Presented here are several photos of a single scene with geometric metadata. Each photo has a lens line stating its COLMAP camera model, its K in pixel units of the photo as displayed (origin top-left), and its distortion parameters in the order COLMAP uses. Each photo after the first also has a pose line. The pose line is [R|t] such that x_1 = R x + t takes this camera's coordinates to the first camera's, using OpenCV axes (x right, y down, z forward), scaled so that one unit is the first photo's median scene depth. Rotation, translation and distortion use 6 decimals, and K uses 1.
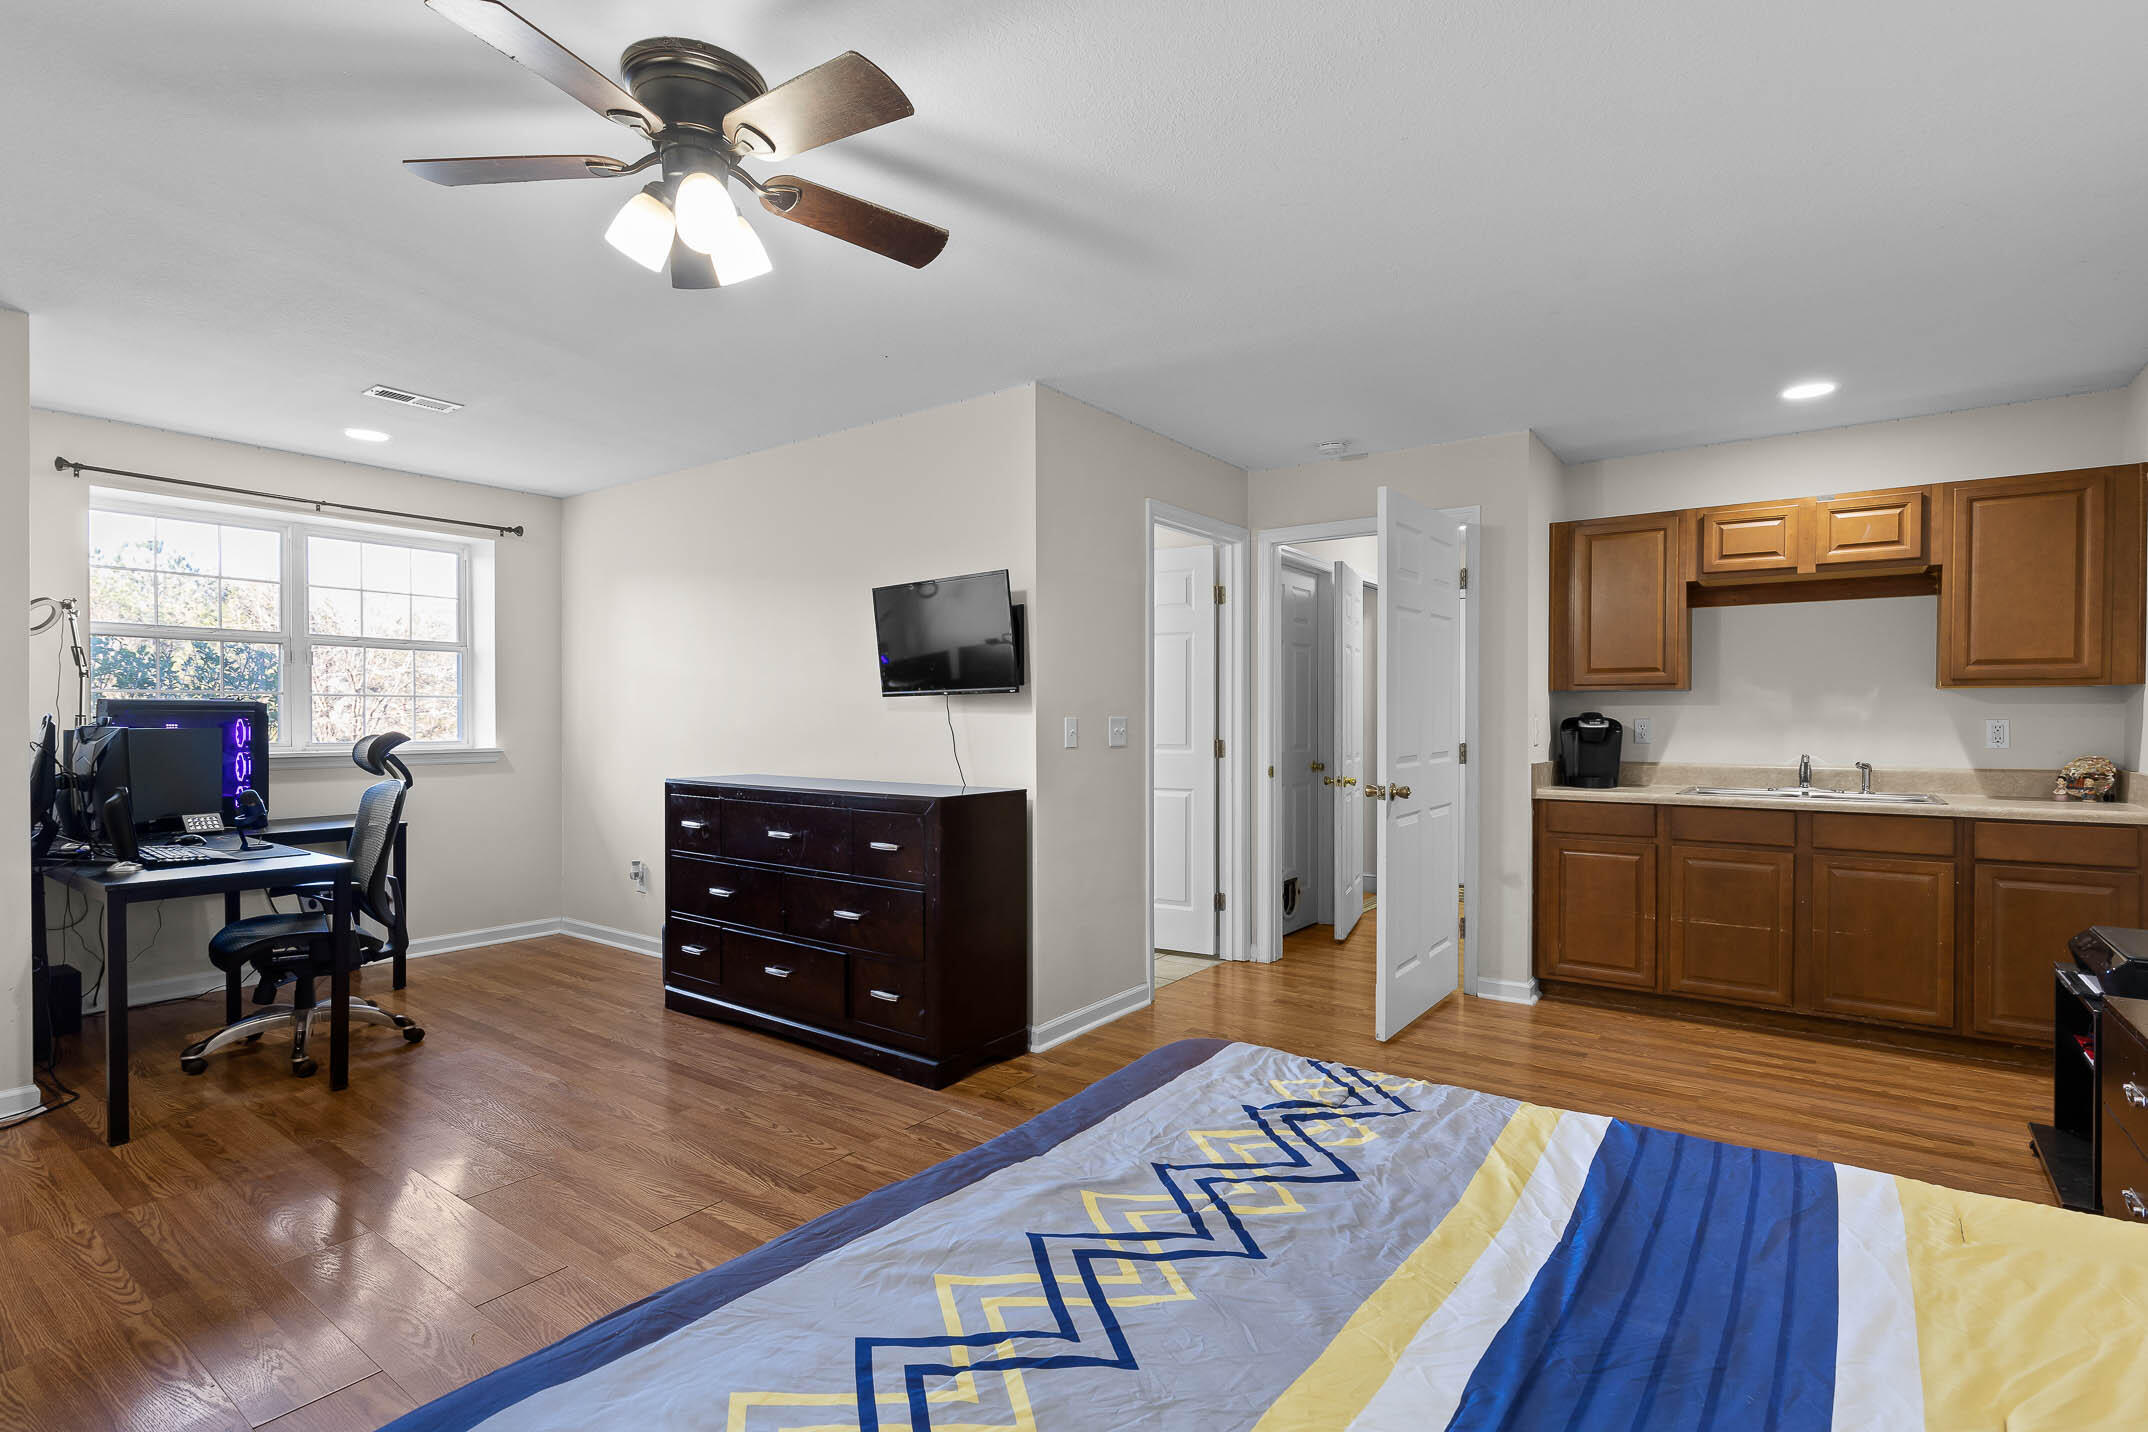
lens RADIAL K [[1031.8, 0, 1089.0], [0, 1031.8, 726.4], [0, 0, 1]] dist [-0.004244, 0.000074]
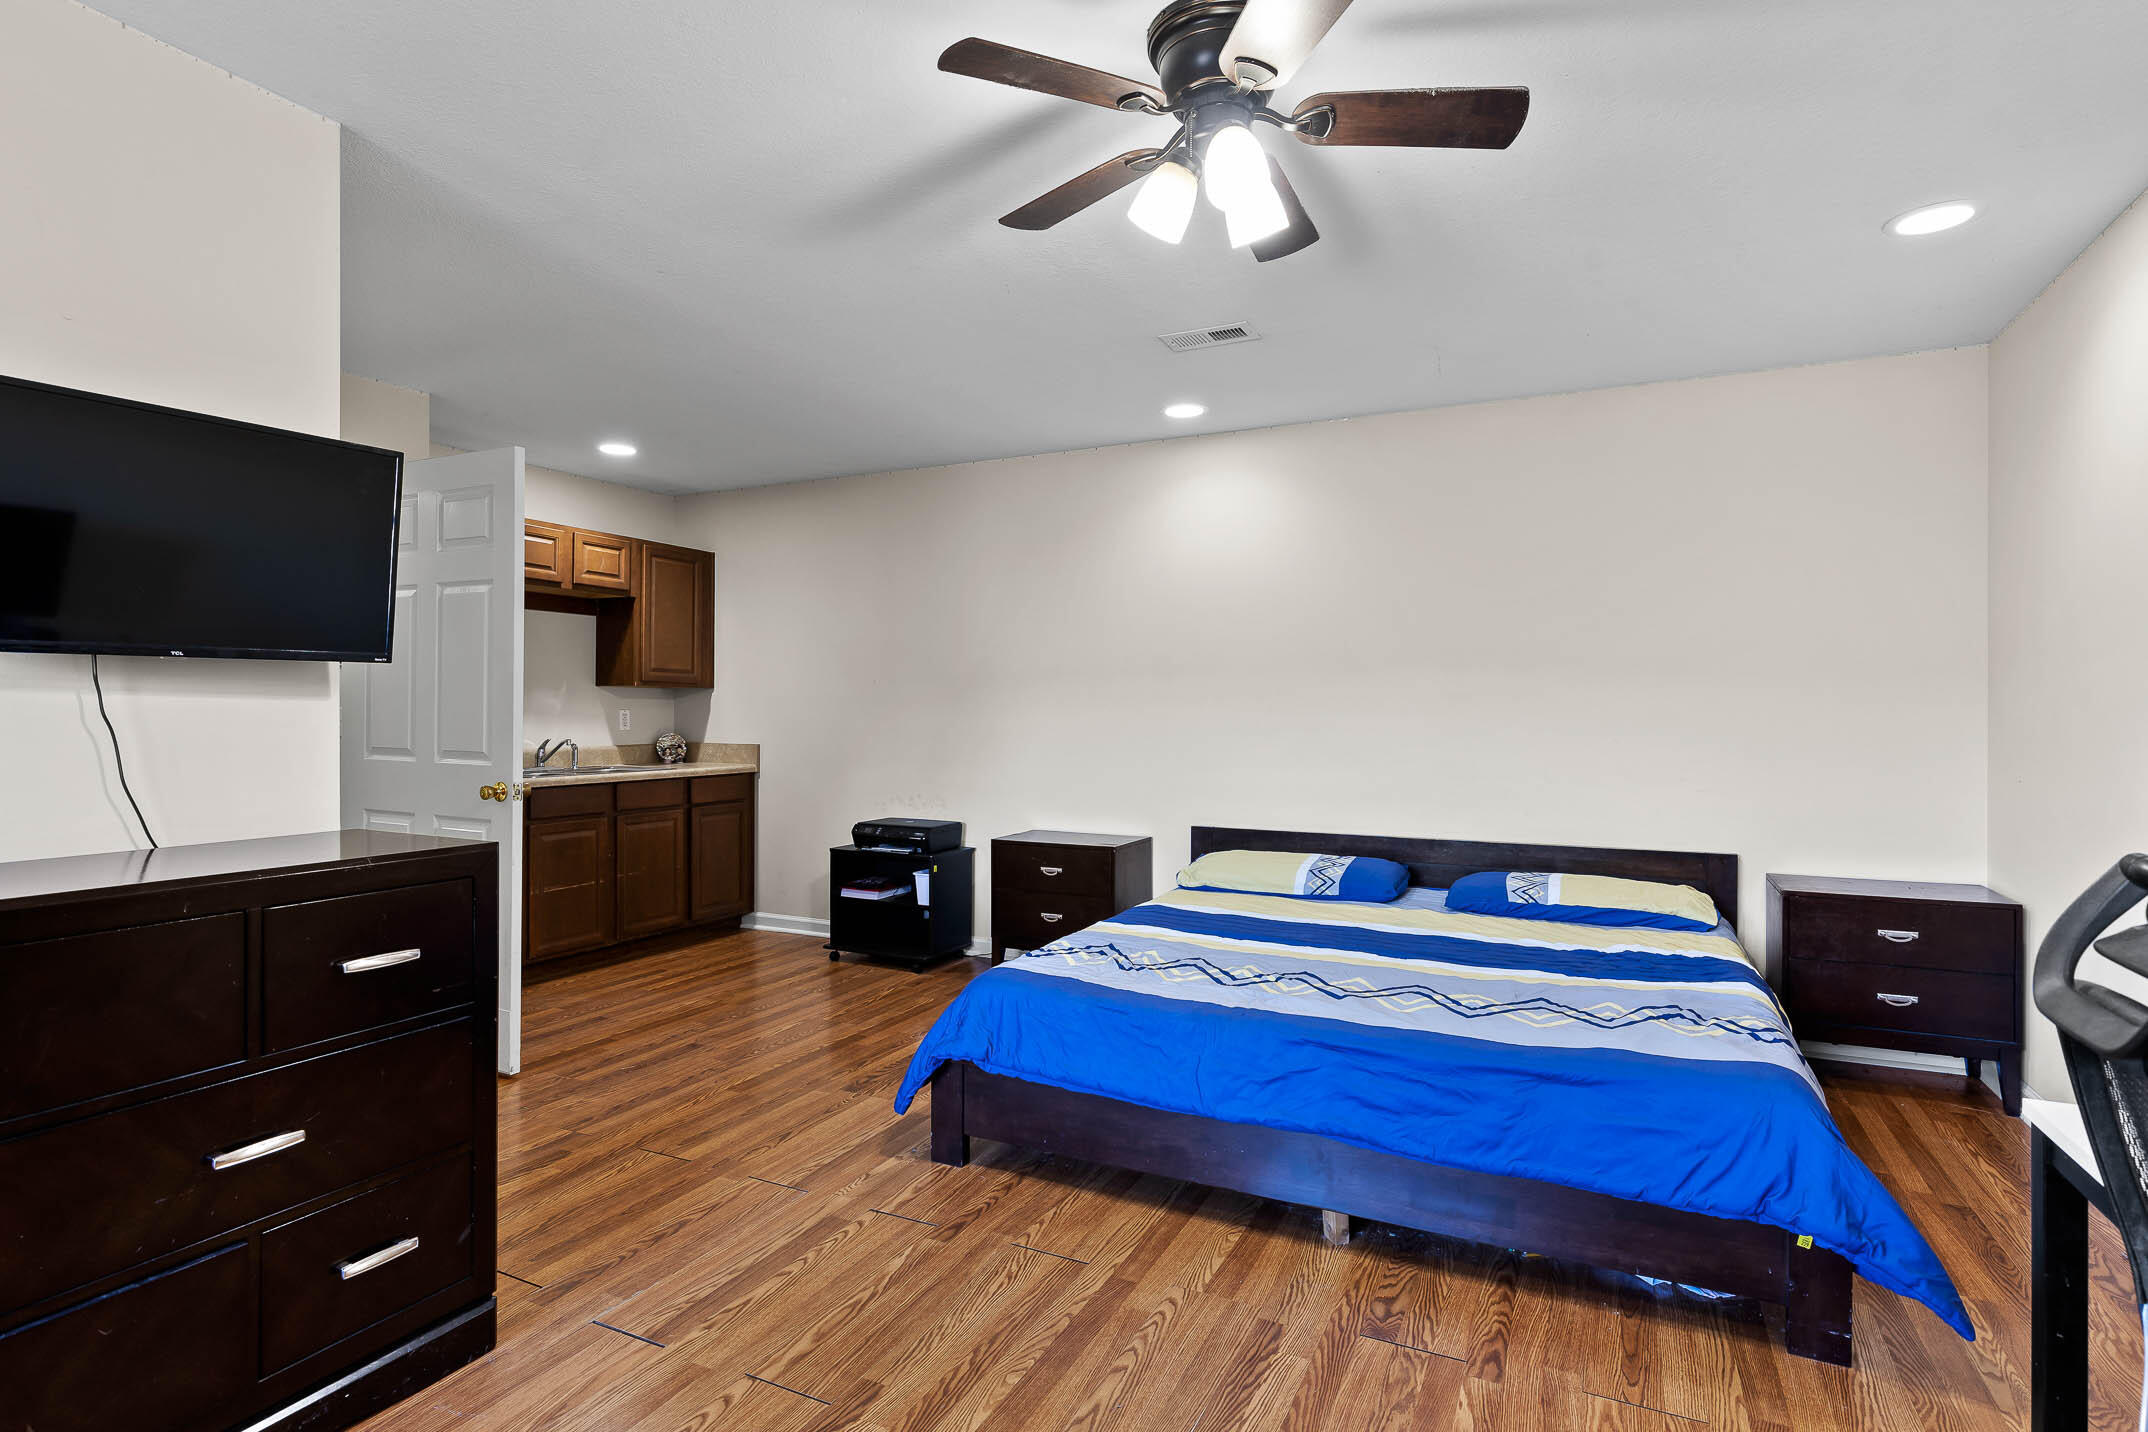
lens RADIAL K [[1031.8, 0, 1095.2], [0, 1031.8, 717.2], [0, 0, 1]] dist [-0.004244, 0.000074]
pose [[-0.169048, -0.007083, 0.985582, -0.803695], [0.004464, 0.999958, 0.007951, -0.006295], [-0.985598, 0.005743, -0.169010, 0.790461]]
